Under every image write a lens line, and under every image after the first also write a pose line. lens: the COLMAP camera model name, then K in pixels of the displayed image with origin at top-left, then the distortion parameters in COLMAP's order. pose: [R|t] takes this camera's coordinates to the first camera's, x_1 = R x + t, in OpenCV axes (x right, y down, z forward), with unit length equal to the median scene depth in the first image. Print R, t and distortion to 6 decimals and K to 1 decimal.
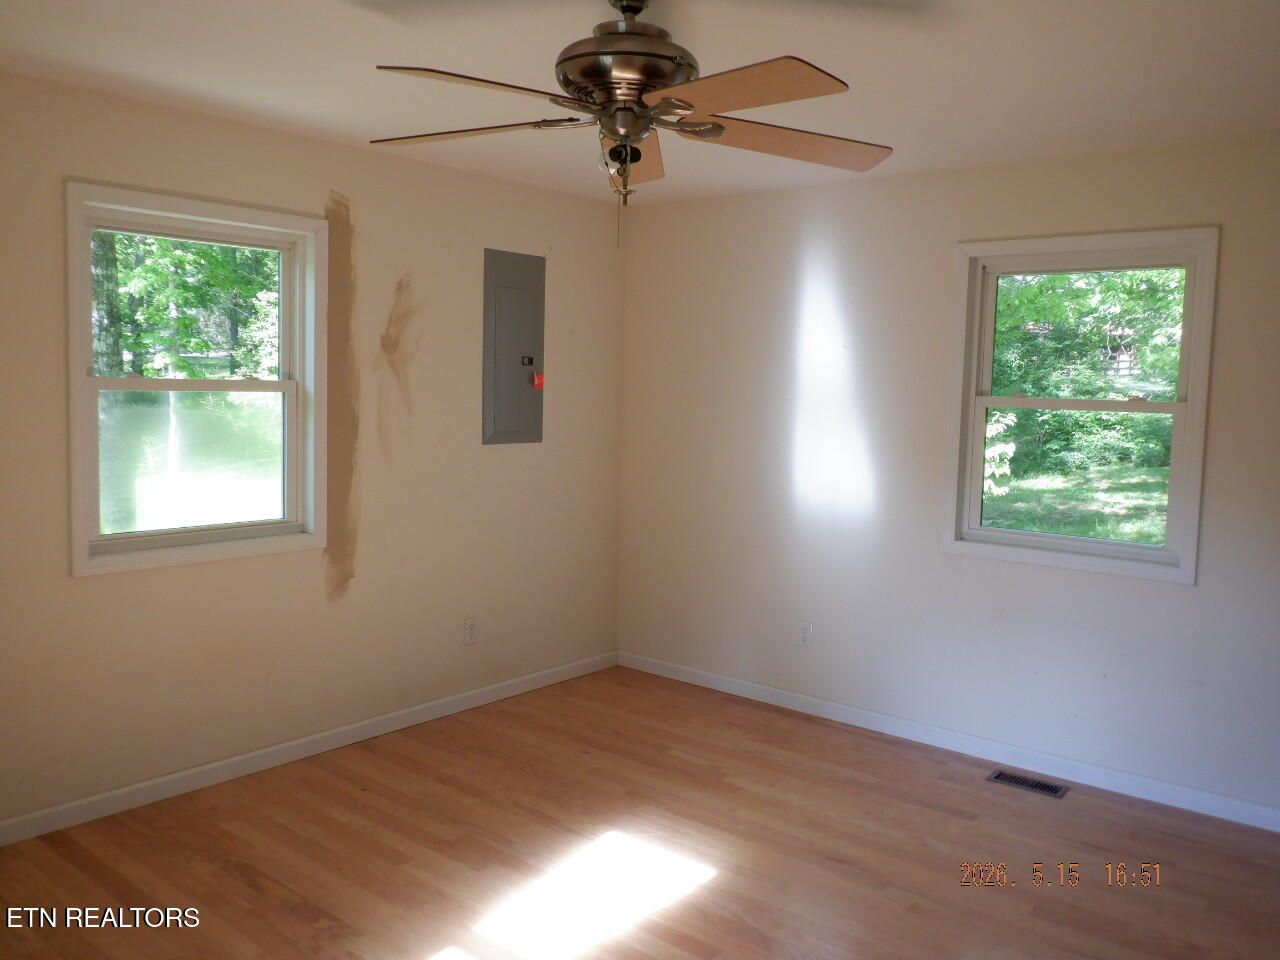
lens RADIAL K [[1047.7, 0, 640.0], [0, 1047.7, 480.0], [0, 0, 1]] dist [0.001358, -0.065619]
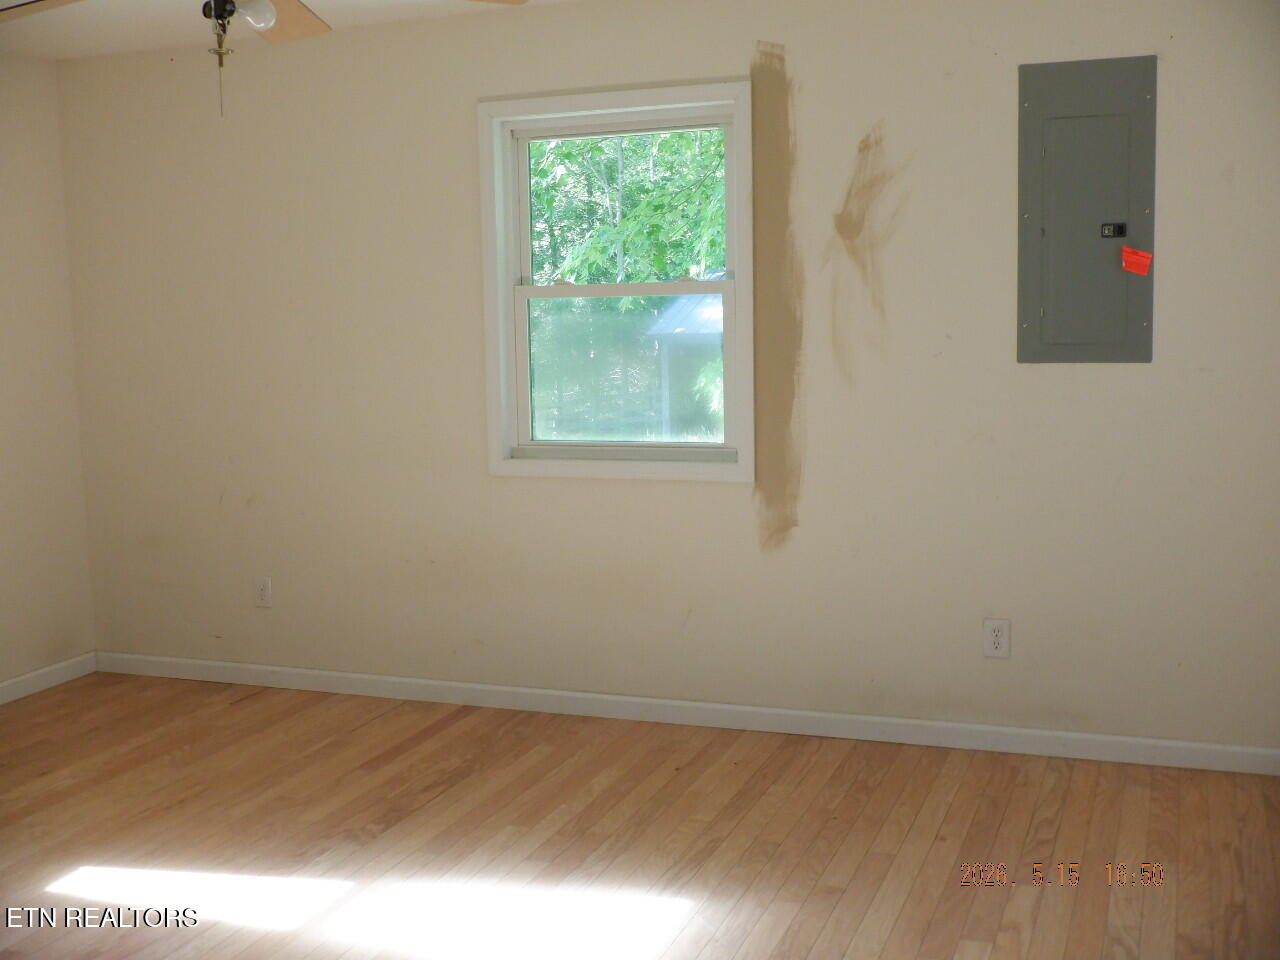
lens RADIAL K [[1418.7, 0, 640.0], [0, 1418.7, 480.0], [0, 0, 1]] dist [-0.047962, -0.008798]
pose [[0.312246, 0.087181, -0.945992, 0.708258], [-0.056695, 0.995716, 0.073050, -0.013341], [0.948308, 0.030823, 0.315851, 0.554374]]
